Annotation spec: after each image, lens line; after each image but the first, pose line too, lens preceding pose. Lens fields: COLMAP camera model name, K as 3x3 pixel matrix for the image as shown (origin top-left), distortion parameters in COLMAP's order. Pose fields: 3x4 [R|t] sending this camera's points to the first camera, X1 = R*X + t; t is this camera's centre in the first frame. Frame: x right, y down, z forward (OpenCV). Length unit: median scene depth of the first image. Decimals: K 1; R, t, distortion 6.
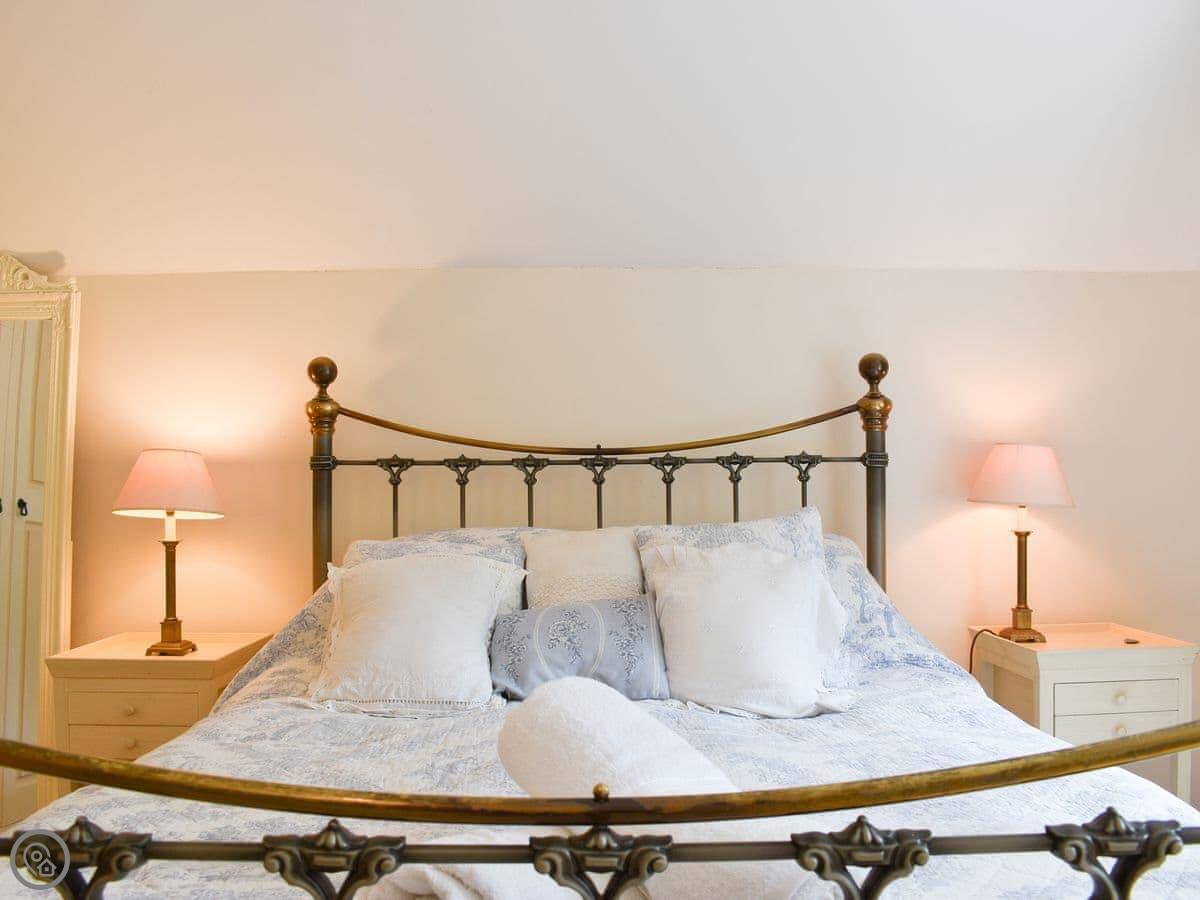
lens RADIAL K [[1055.4, 0, 599.5], [0, 1055.4, 449.0], [0, 0, 1]] dist [-0.096502, 0.017578]
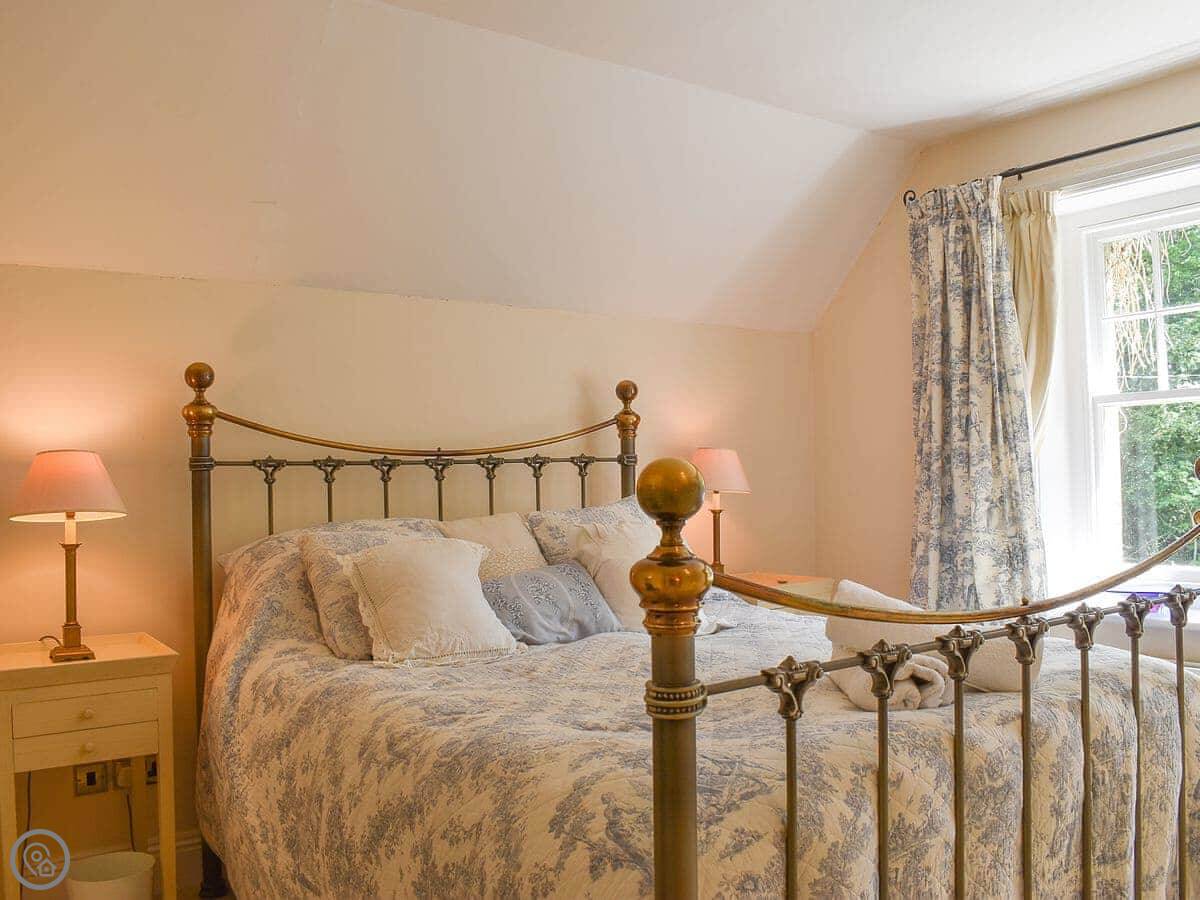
lens RADIAL K [[1055.4, 0, 603.6], [0, 1055.4, 444.8], [0, 0, 1]] dist [-0.096502, 0.017578]
pose [[0.810039, 0.006205, 0.586344, -0.551254], [-0.001105, 0.999958, -0.009056, 0.003235], [-0.586375, 0.006688, 0.810012, -0.076514]]
